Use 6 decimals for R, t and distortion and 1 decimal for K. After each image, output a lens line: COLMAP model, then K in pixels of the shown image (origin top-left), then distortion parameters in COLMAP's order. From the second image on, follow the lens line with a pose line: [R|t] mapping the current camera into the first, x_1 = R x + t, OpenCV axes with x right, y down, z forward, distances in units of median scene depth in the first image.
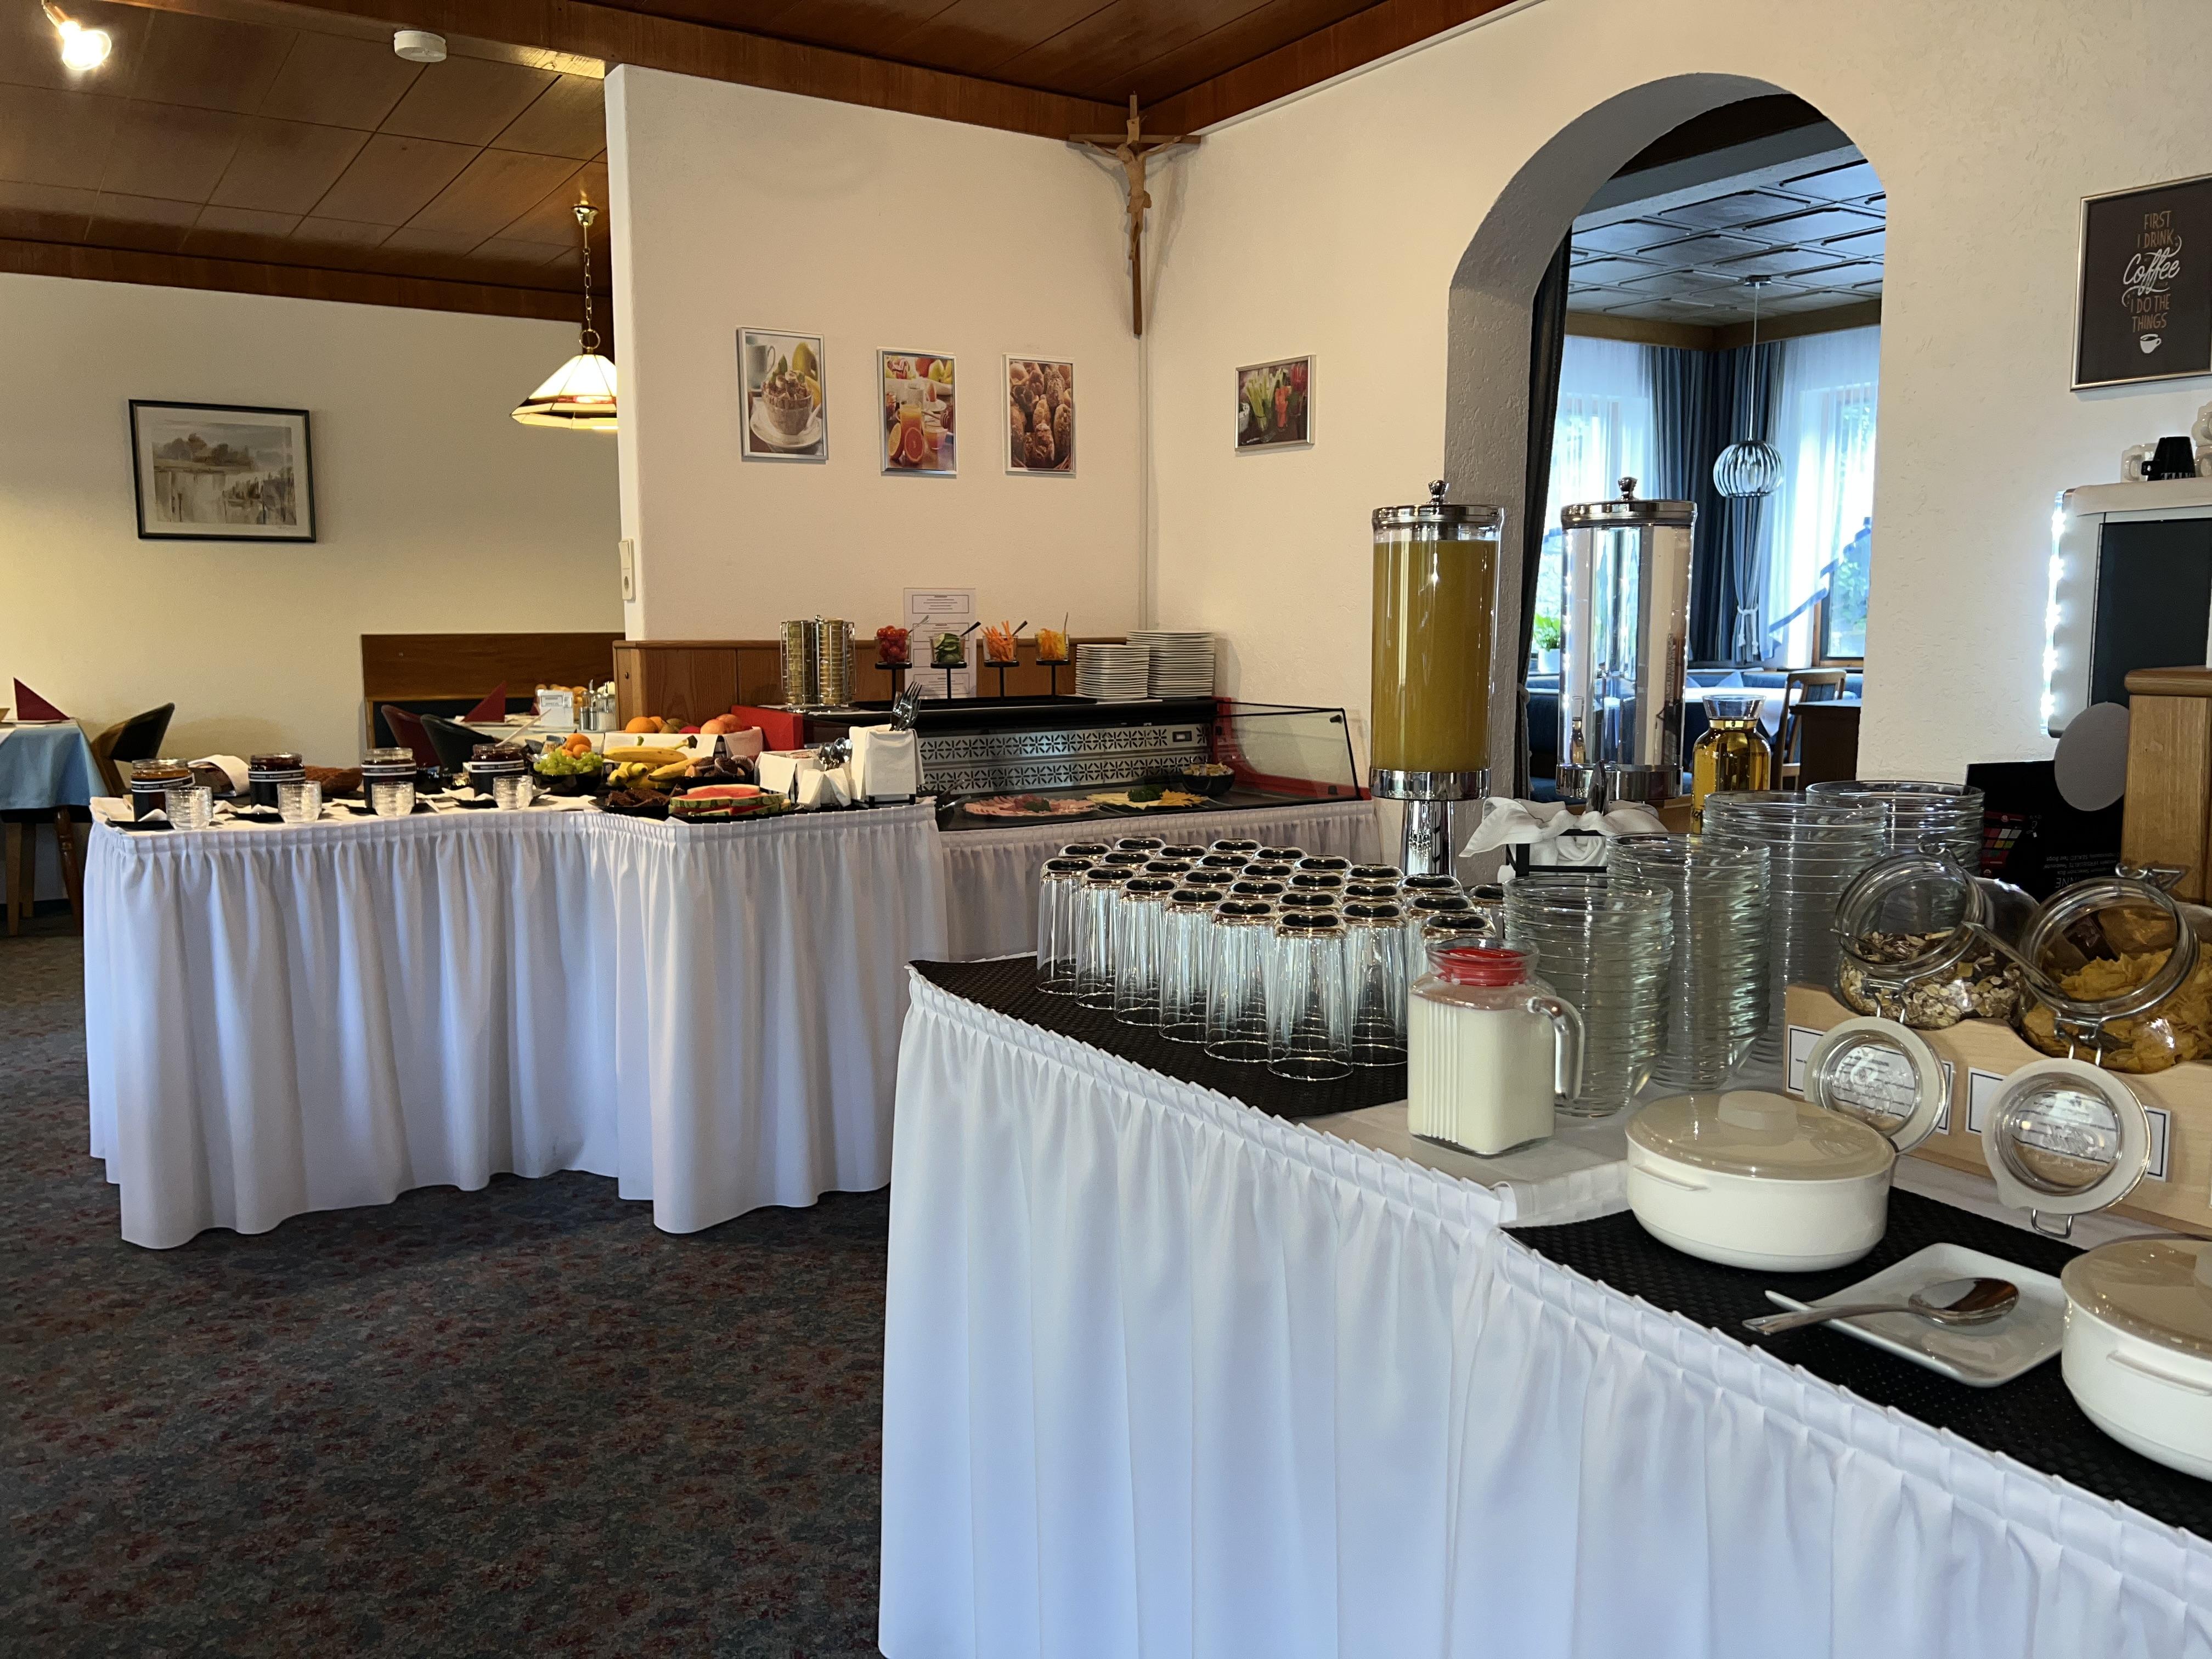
lens RADIAL K [[1674.5, 0, 1106.0], [0, 1674.5, 829.5], [0, 0, 1]] dist [0.072254, -0.064780]
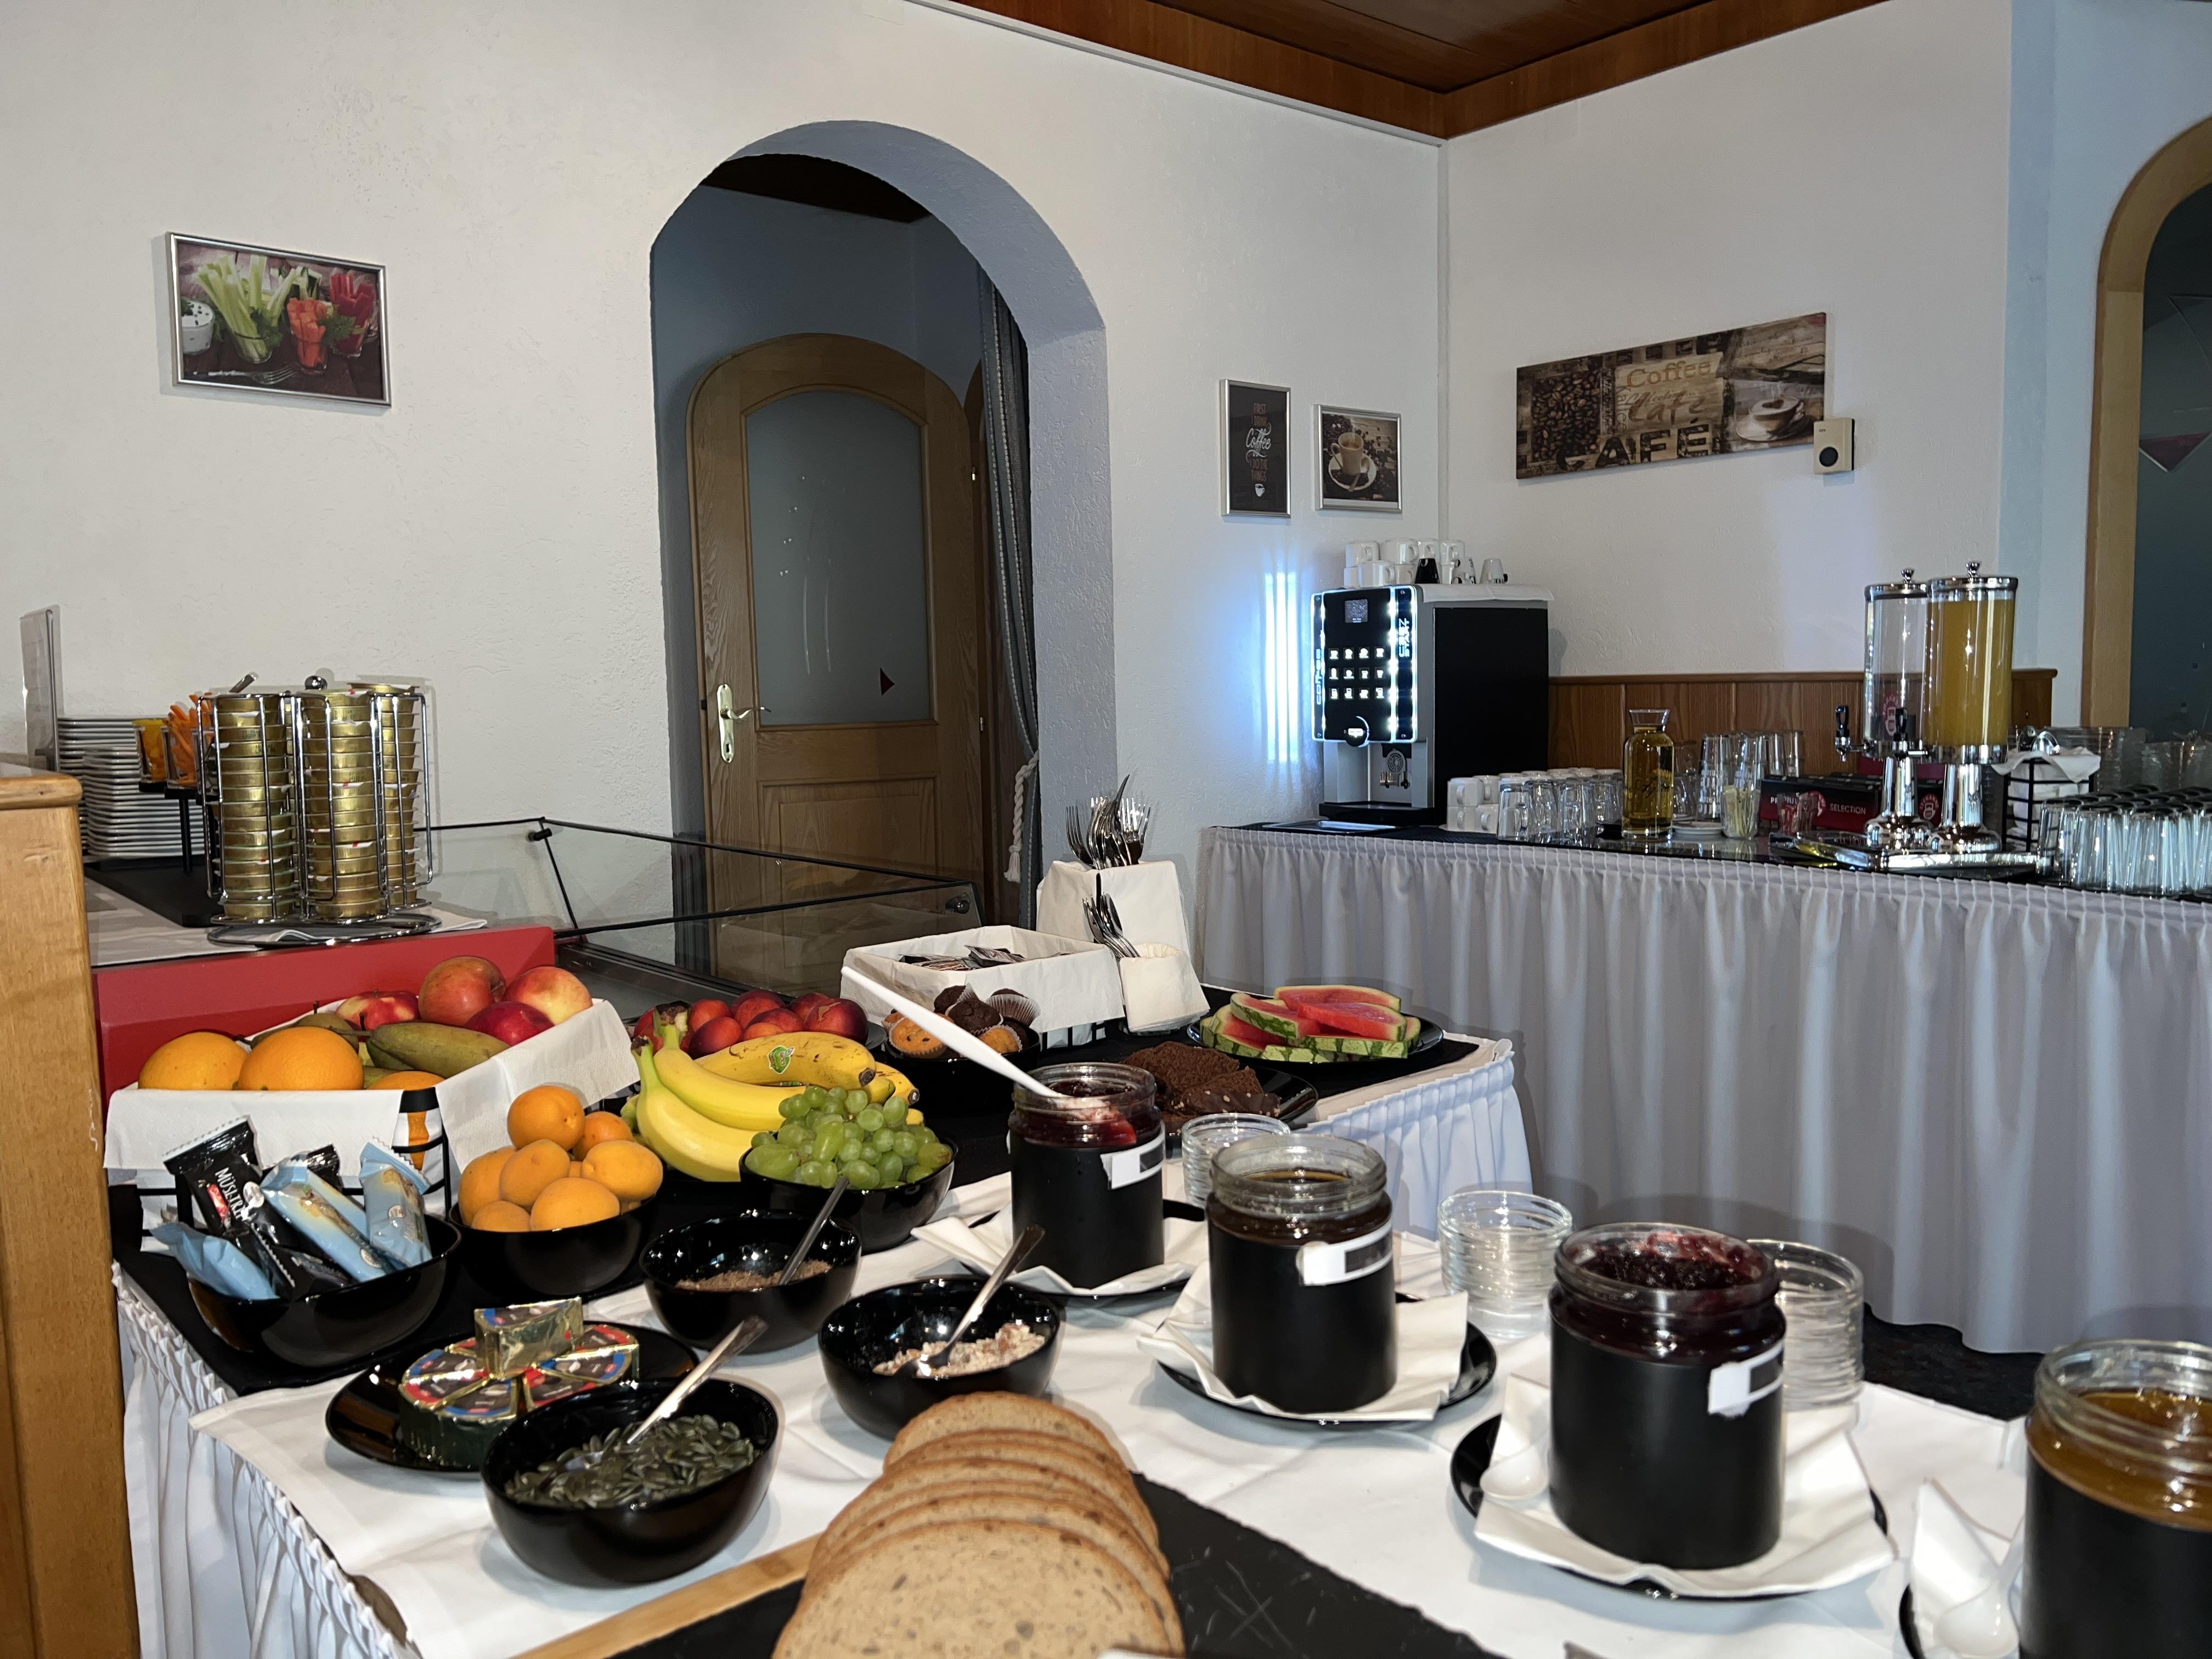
lens RADIAL K [[1674.5, 0, 1106.0], [0, 1674.5, 829.5], [0, 0, 1]] dist [0.072254, -0.064780]
pose [[-0.108220, -0.088511, 0.990179, -0.539870], [0.146741, 0.983696, 0.103969, -0.100963], [-0.983237, 0.156551, -0.093468, 0.815206]]
